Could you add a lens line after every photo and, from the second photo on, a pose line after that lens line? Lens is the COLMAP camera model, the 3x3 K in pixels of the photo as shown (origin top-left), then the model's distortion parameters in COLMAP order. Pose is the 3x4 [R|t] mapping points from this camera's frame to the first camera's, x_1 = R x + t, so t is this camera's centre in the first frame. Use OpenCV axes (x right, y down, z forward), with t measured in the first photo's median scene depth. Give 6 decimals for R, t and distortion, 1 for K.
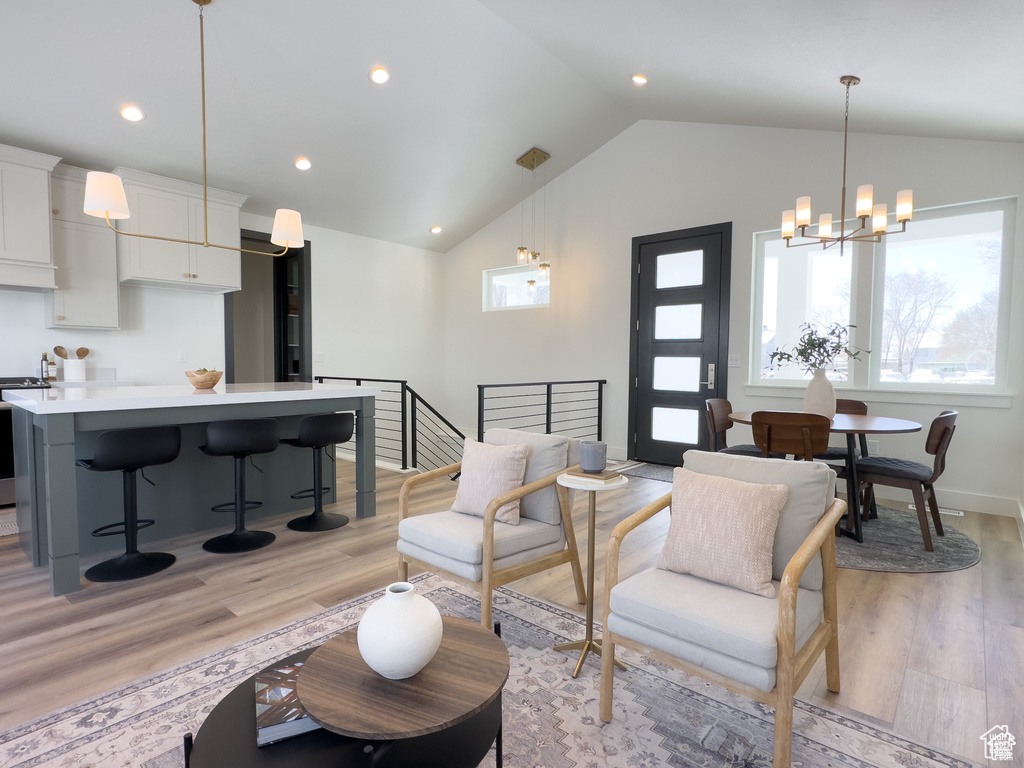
lens RADIAL K [[534.3, 0, 509.3], [0, 534.3, 387.4], [0, 0, 1]] dist [-0.002507, 0.000565]
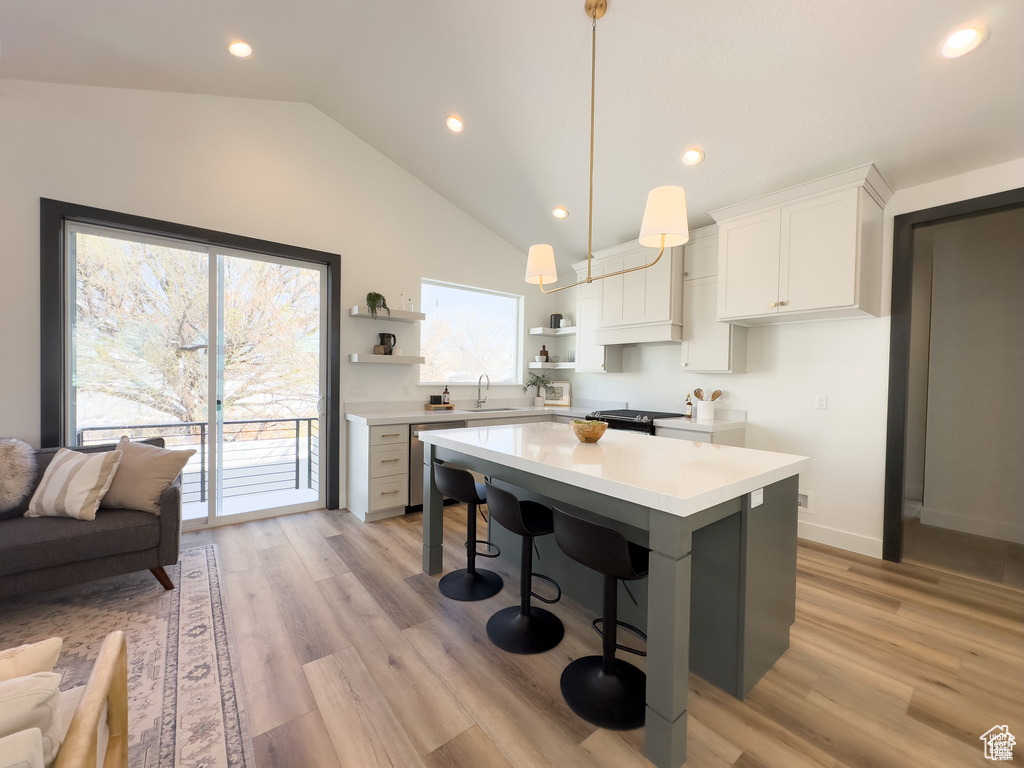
lens RADIAL K [[410.0, 0, 512.0], [0, 410.0, 384.0], [0, 0, 1]] dist [-0.000292, -0.000088]
pose [[-0.182640, 0.003537, -0.983173, 0.104127], [-0.069913, 0.997415, 0.016576, -0.081475], [0.980691, 0.071764, -0.181921, 0.840893]]
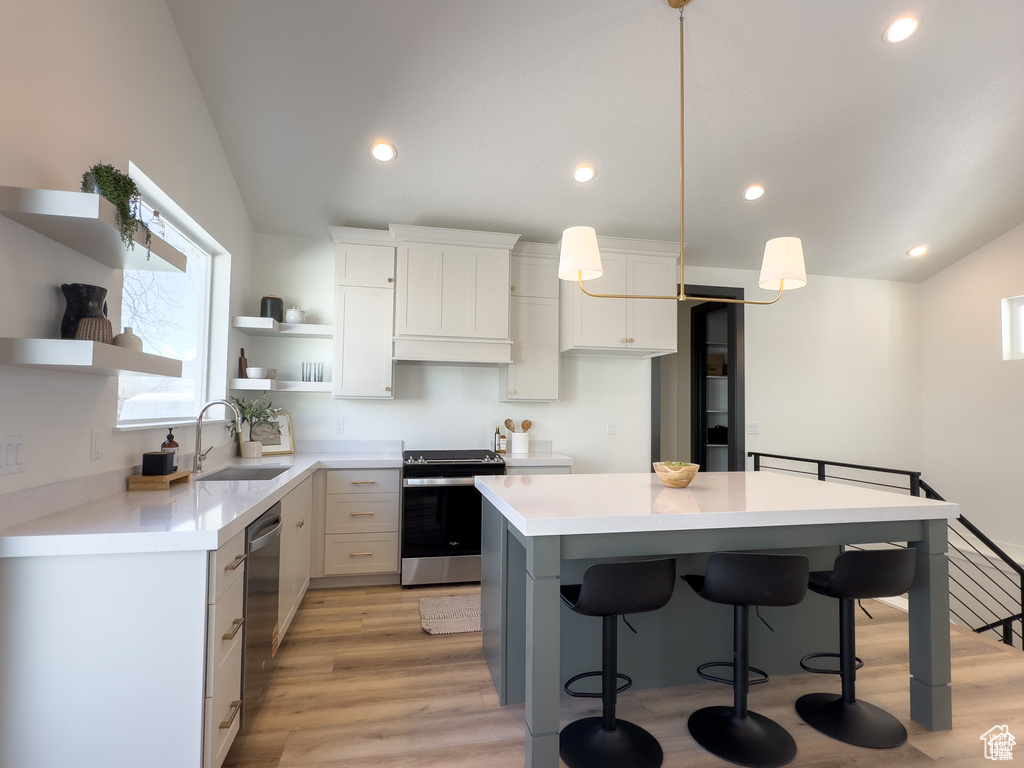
lens RADIAL K [[534.3, 0, 509.3], [0, 534.3, 387.4], [0, 0, 1]] dist [-0.002507, 0.000565]
pose [[0.797889, -0.024241, -0.602316, -0.255546], [-0.035896, 0.995507, -0.087617, -0.053494], [0.601734, 0.091529, 0.793435, 0.212221]]
